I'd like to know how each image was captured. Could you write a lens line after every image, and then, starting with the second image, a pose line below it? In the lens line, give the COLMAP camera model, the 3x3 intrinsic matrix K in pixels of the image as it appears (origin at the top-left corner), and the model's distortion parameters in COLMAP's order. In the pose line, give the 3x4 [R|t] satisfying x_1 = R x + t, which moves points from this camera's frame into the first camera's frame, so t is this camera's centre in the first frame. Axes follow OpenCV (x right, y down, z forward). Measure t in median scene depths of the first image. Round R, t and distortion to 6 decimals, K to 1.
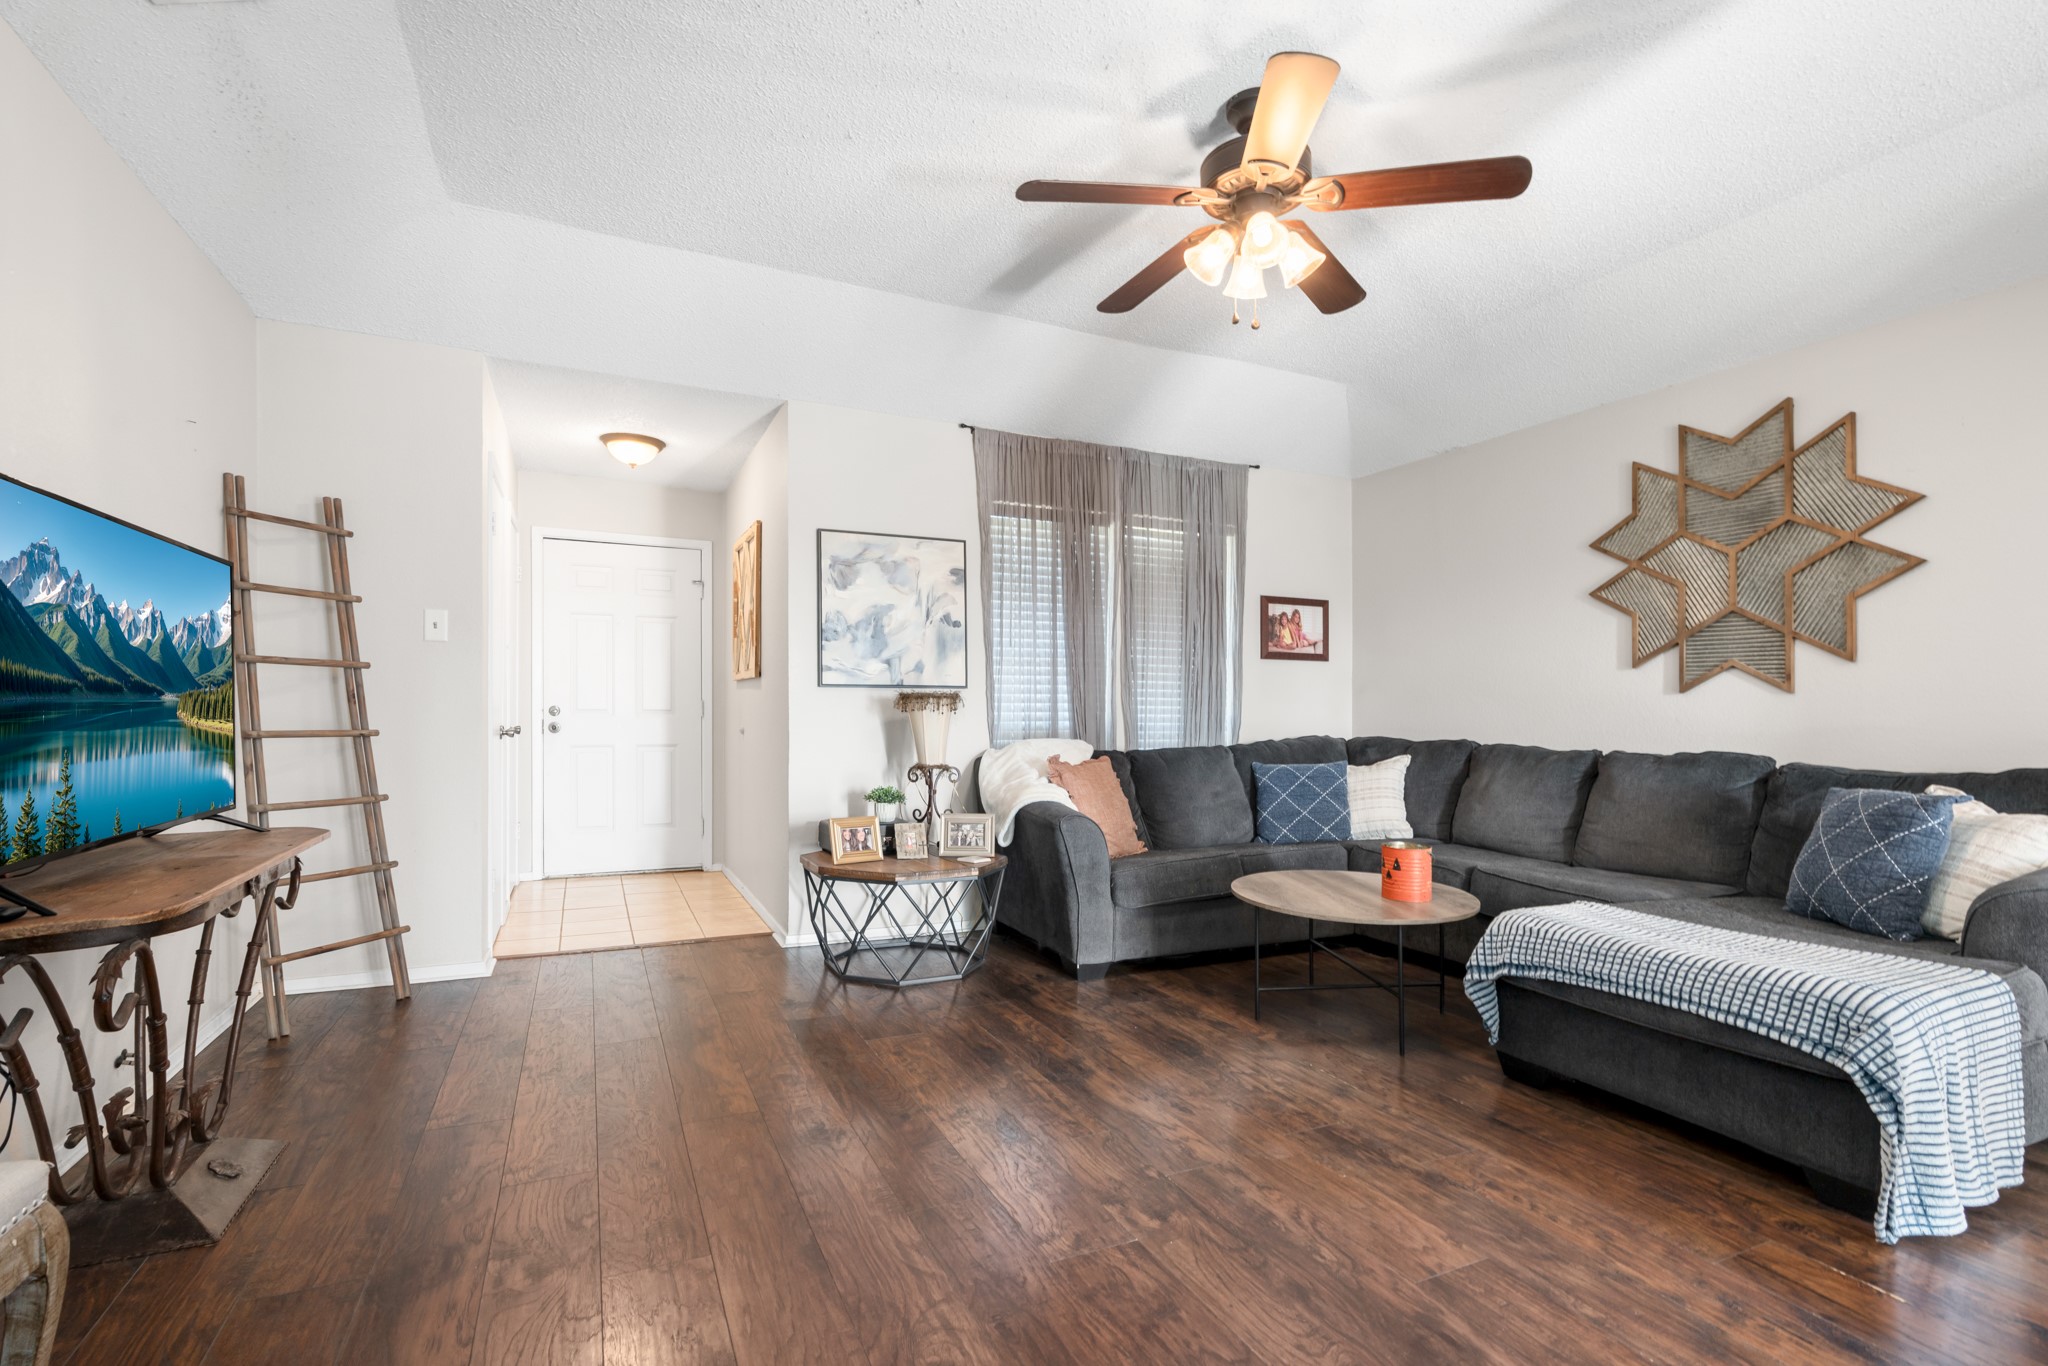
lens RADIAL K [[931.5, 0, 1022.0], [0, 931.5, 700.4], [0, 0, 1]] dist [-0.001208, 0.000990]
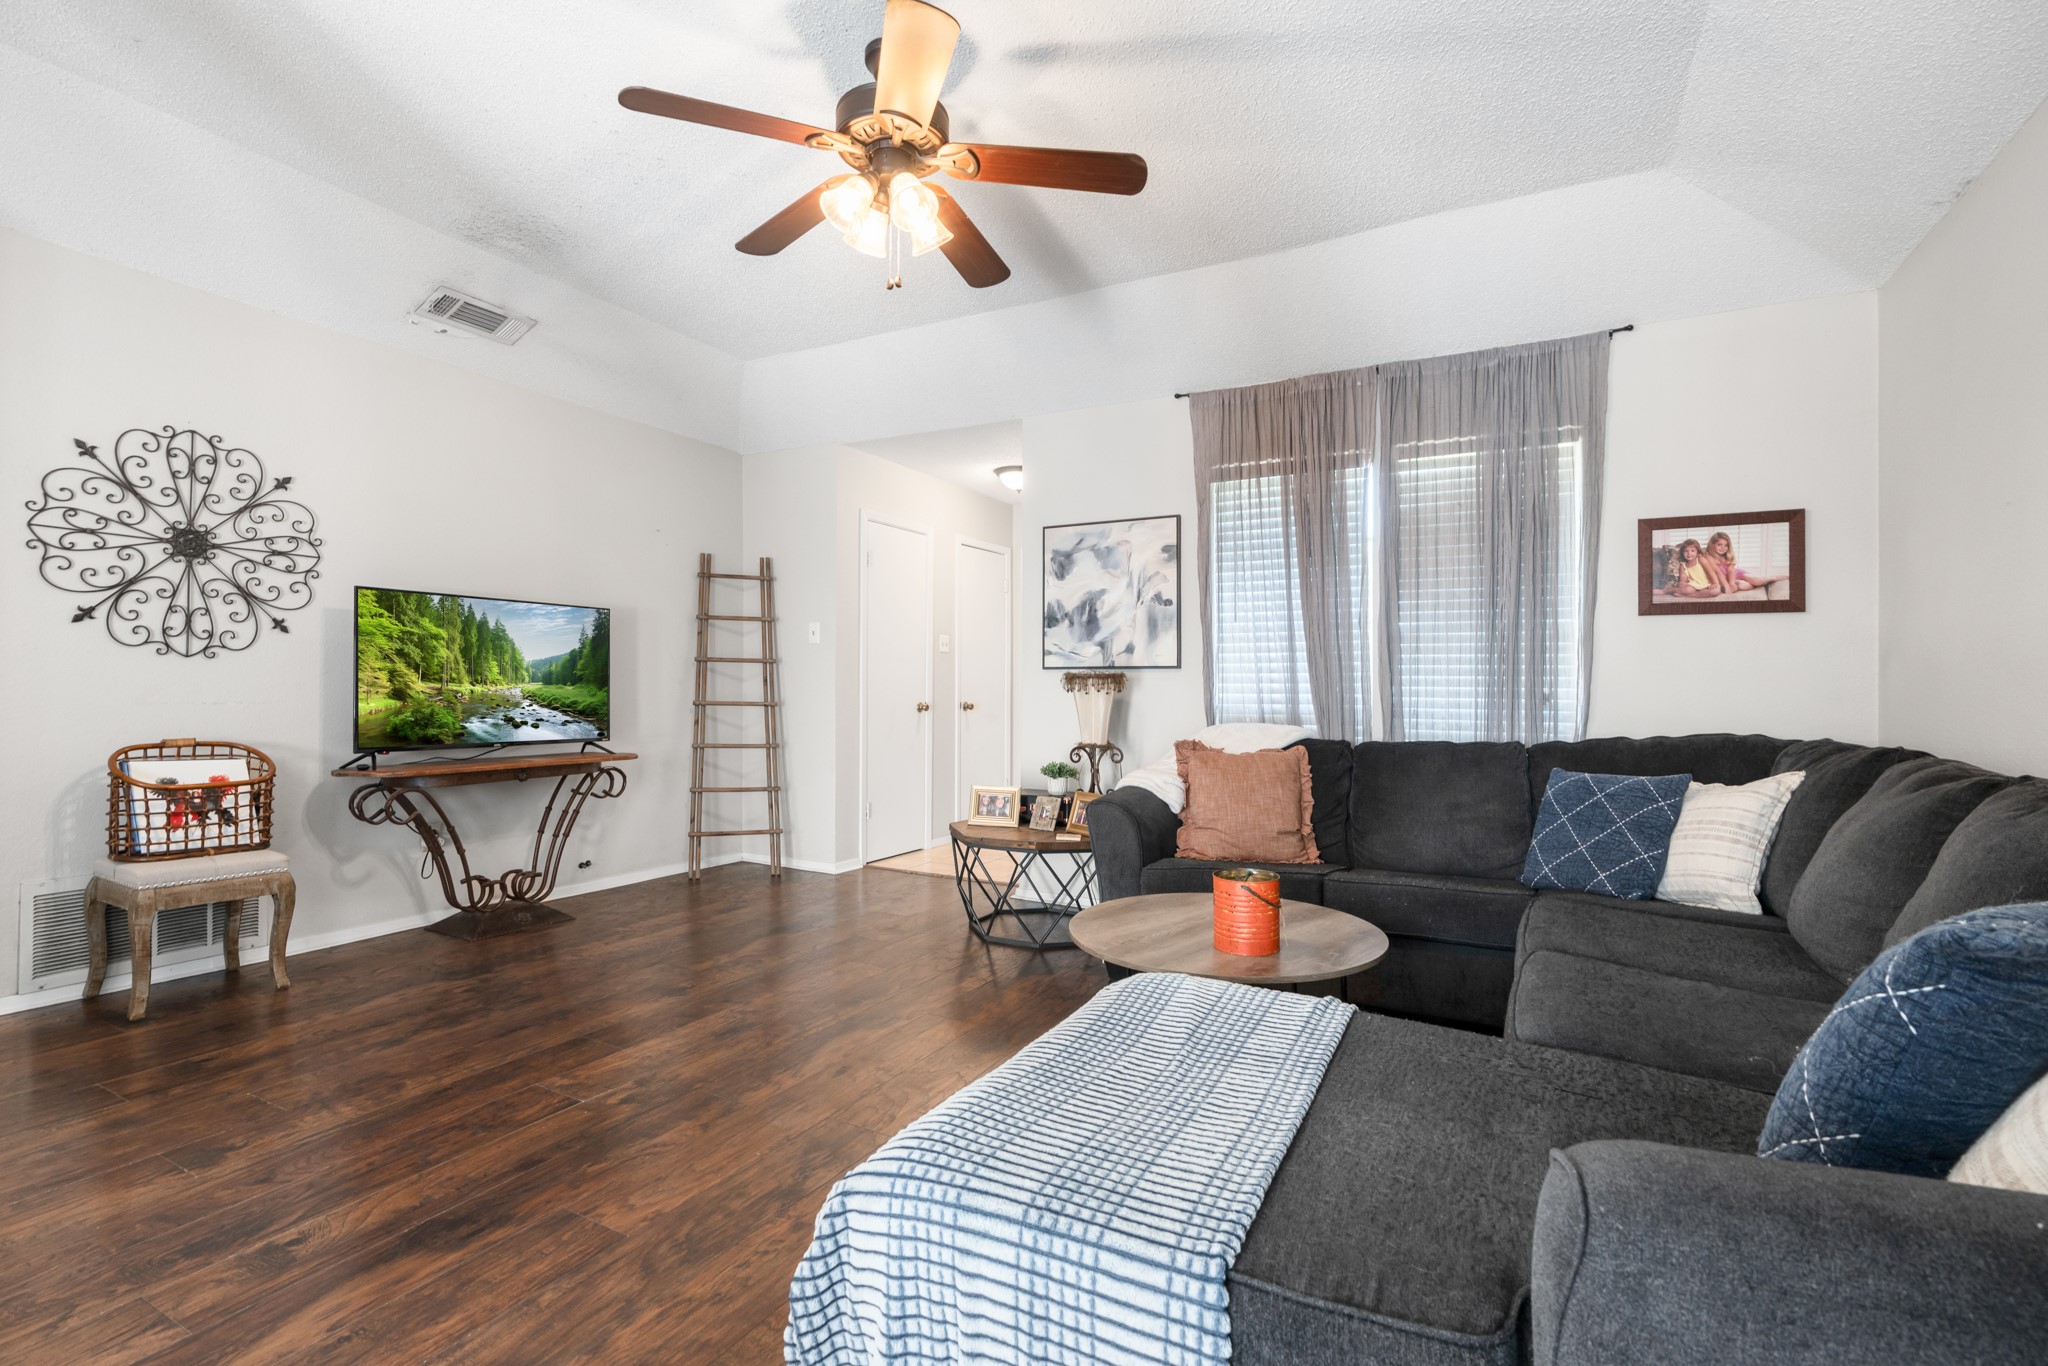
lens RADIAL K [[931.5, 0, 1021.6], [0, 931.5, 683.5], [0, 0, 1]] dist [-0.001208, 0.000990]
pose [[0.597588, -0.007368, -0.801769, 0.607957], [0.000744, 0.999962, -0.008634, 0.010605], [0.801803, 0.004563, 0.597571, 0.294368]]
